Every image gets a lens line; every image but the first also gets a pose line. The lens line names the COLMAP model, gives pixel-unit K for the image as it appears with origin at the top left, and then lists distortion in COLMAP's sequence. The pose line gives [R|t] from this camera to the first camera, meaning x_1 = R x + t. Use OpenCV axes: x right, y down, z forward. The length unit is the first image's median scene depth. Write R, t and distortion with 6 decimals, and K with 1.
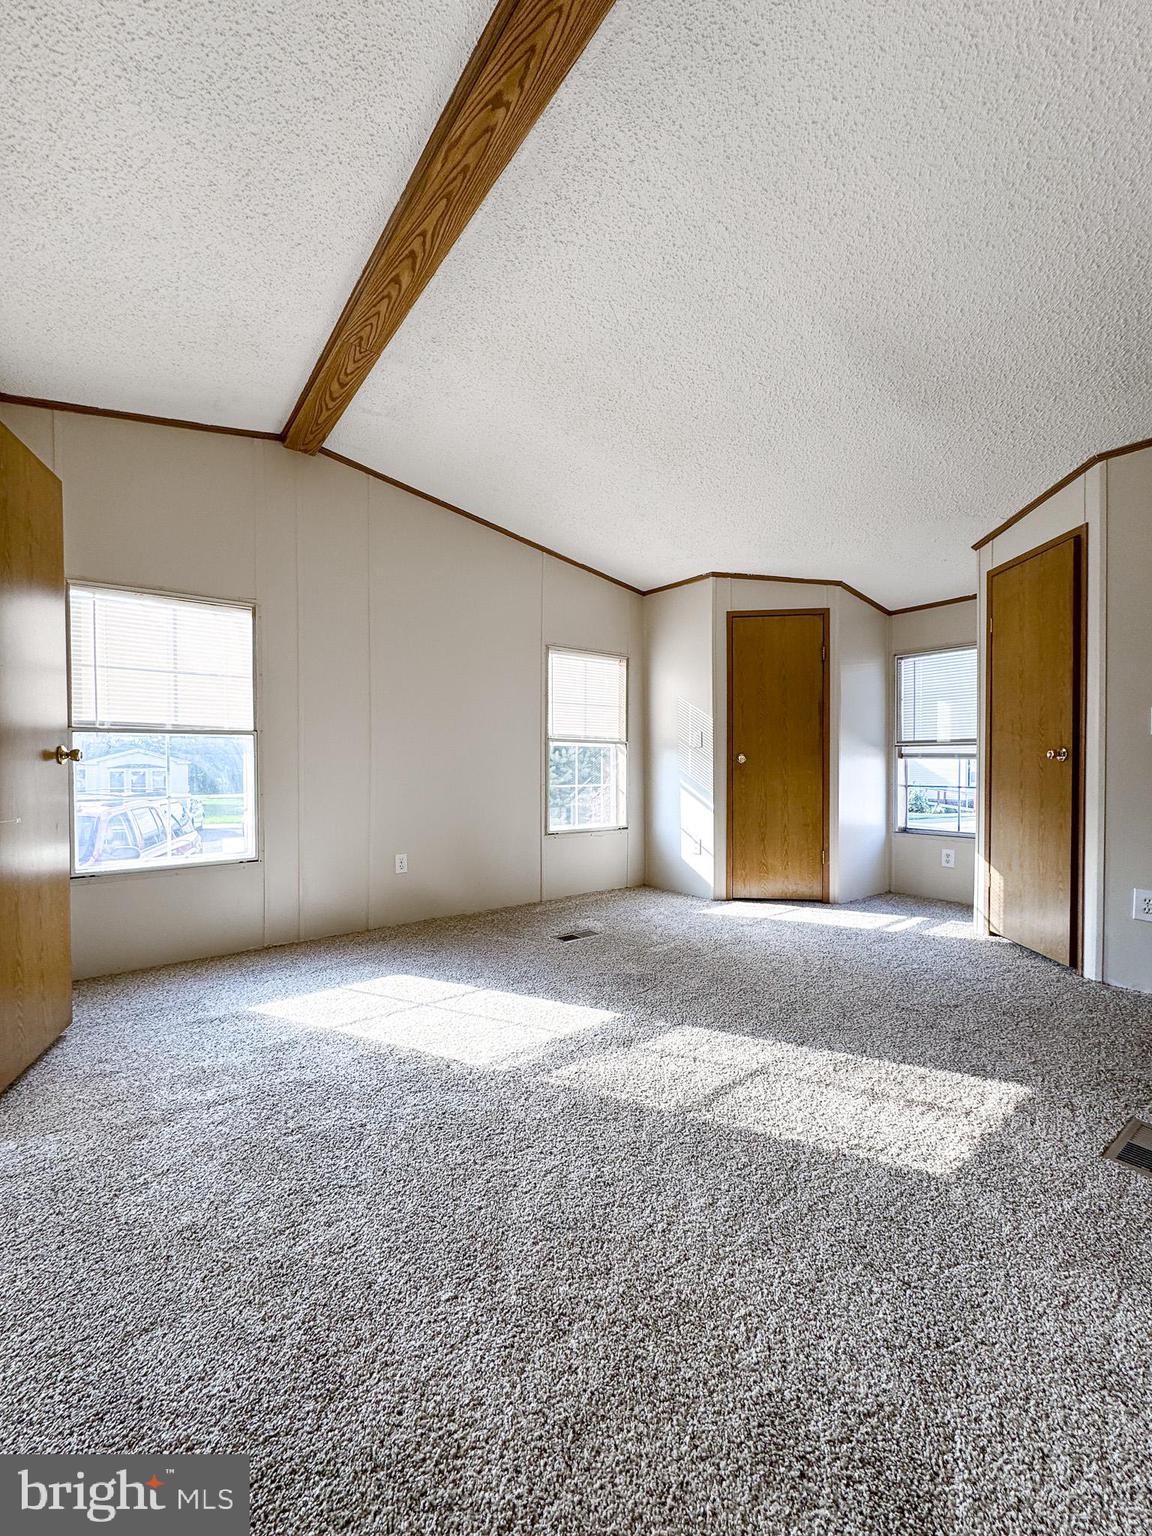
lens RADIAL K [[613.7, 0, 577.2], [0, 613.7, 763.2], [0, 0, 1]] dist [-0.002815, 0.000646]
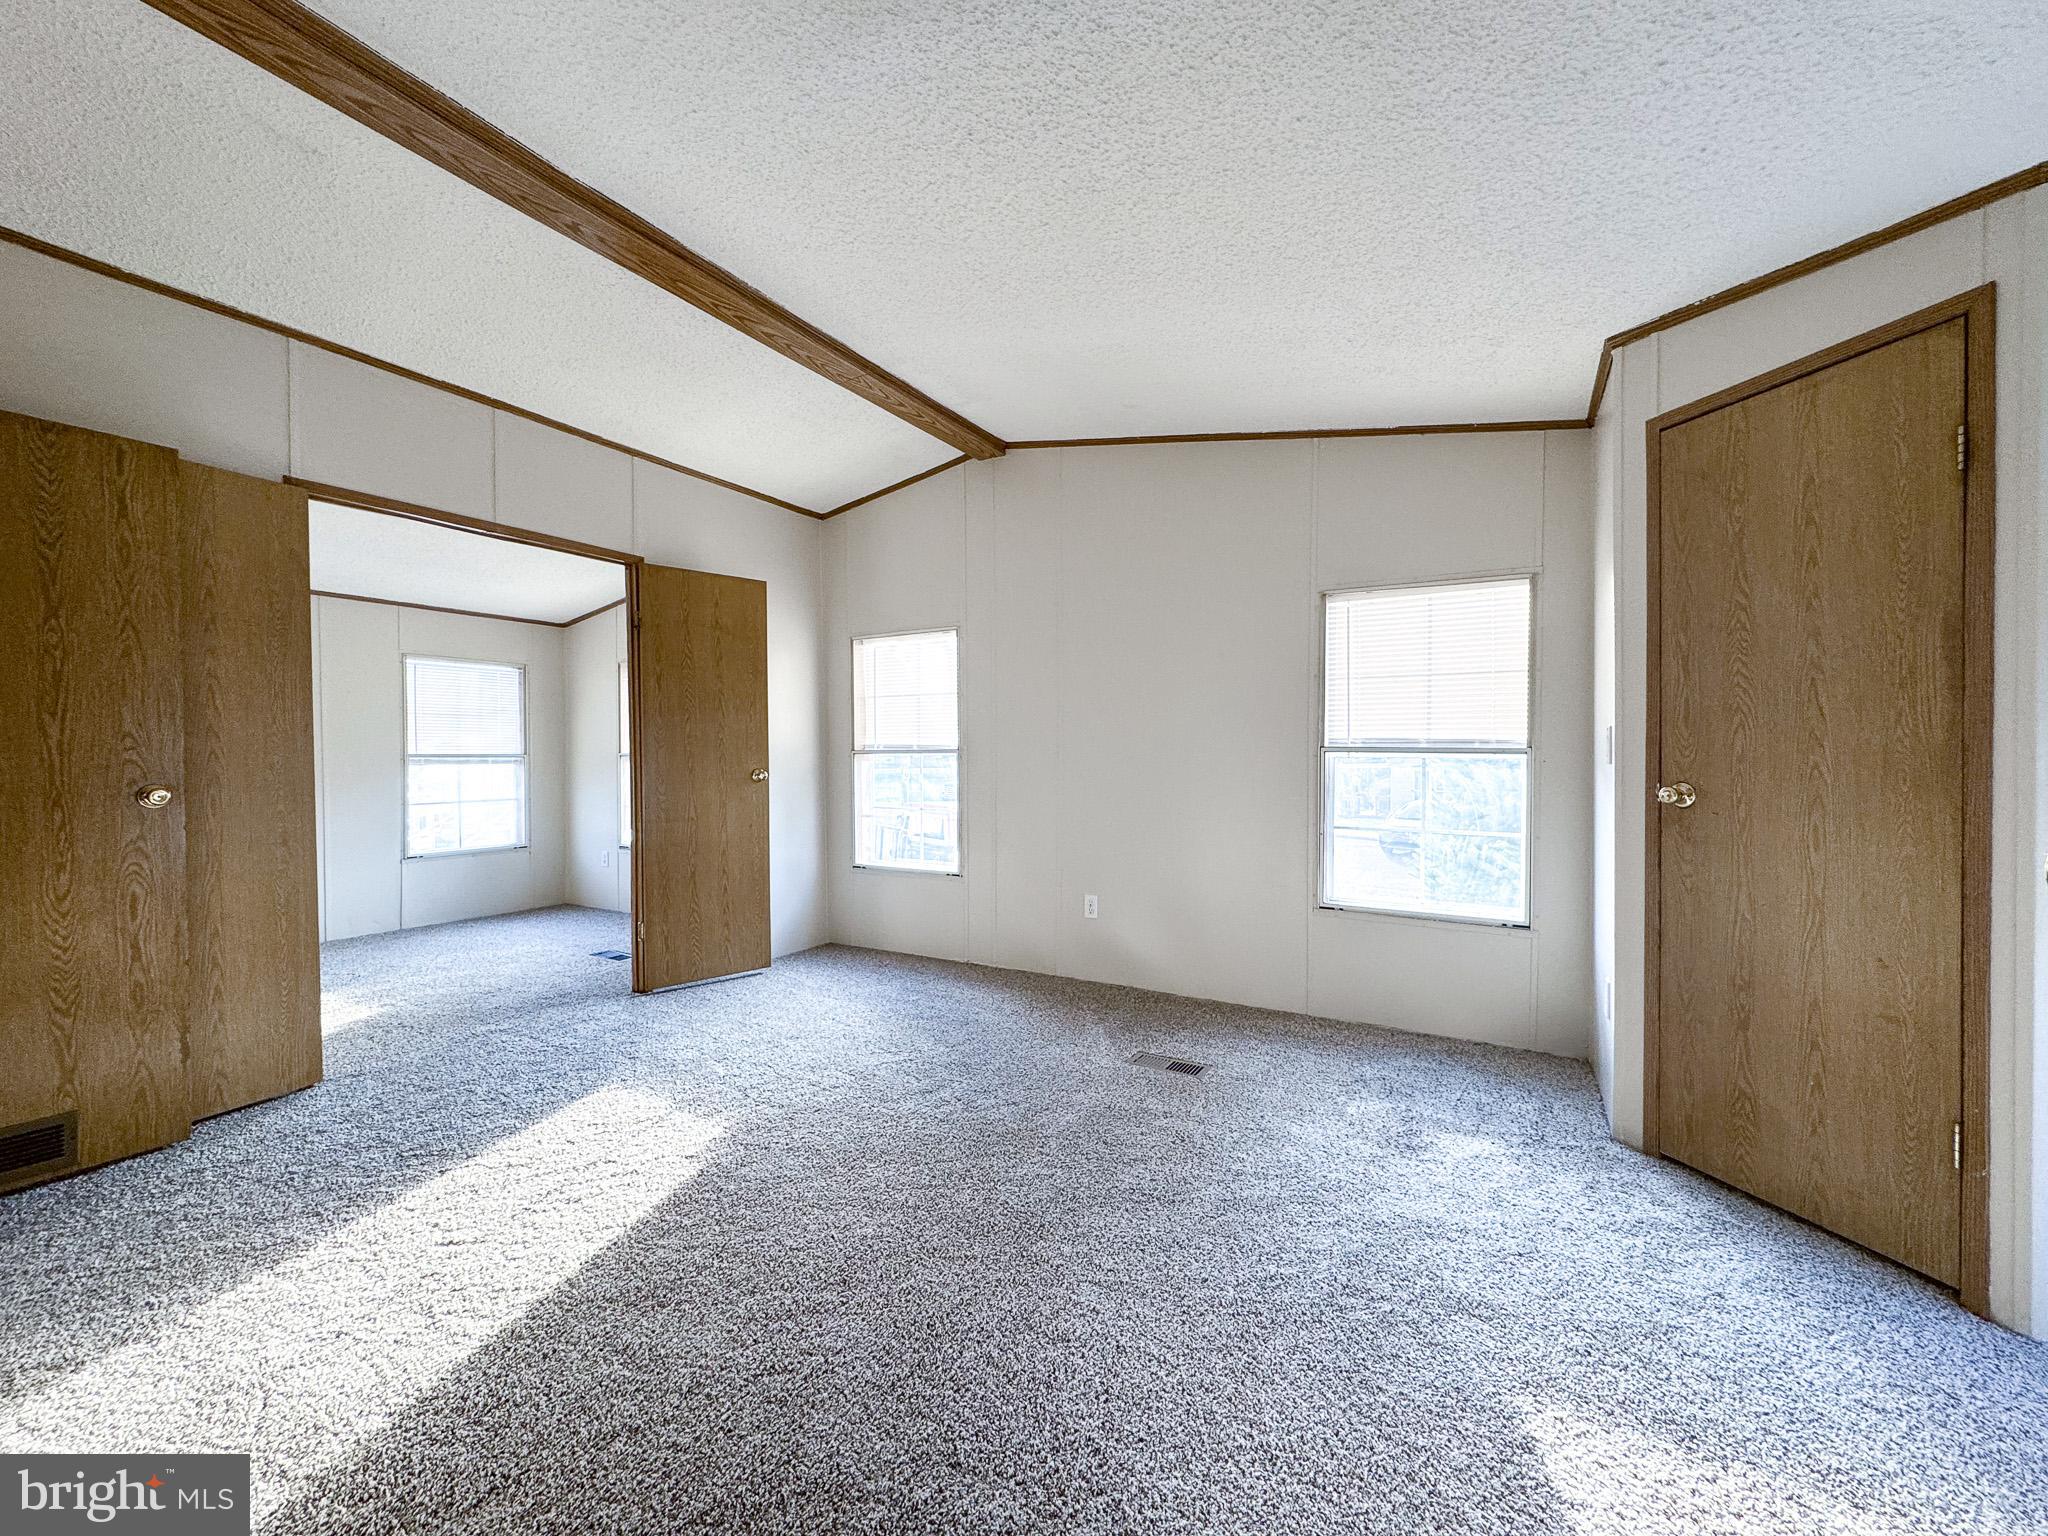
lens RADIAL K [[818.3, 0, 1031.9], [0, 818.3, 765.2], [0, 0, 1]] dist [-0.002815, 0.000646]
pose [[0.382609, 0.010344, -0.923852, 0.590822], [-0.002396, 0.999945, 0.010204, -0.030843], [0.923907, -0.001690, 0.382613, 0.440763]]
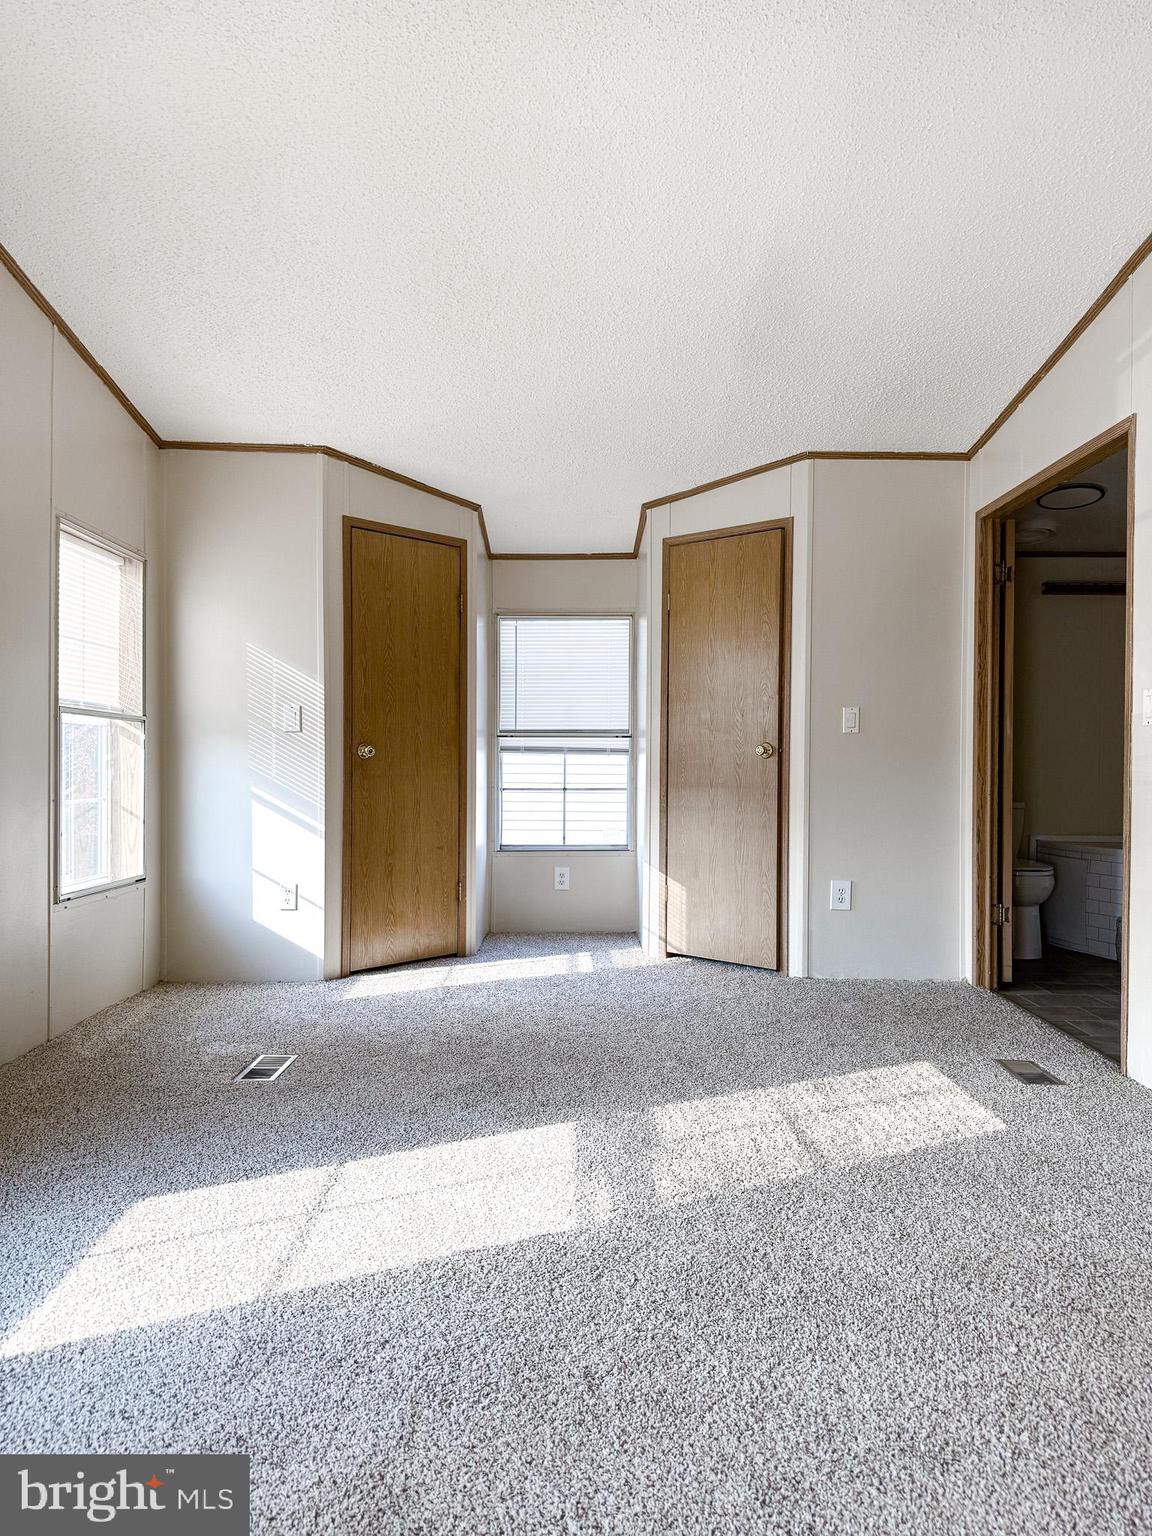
lens RADIAL K [[1076.3, 0, 575.8], [0, 1076.3, 764.2], [0, 0, 1]] dist [0.032361, -0.040079]
pose [[0.606593, -0.002690, 0.795008, -0.495113], [-0.004506, 0.999967, 0.006821, -0.002622], [-0.795000, -0.007720, 0.606560, 0.143573]]
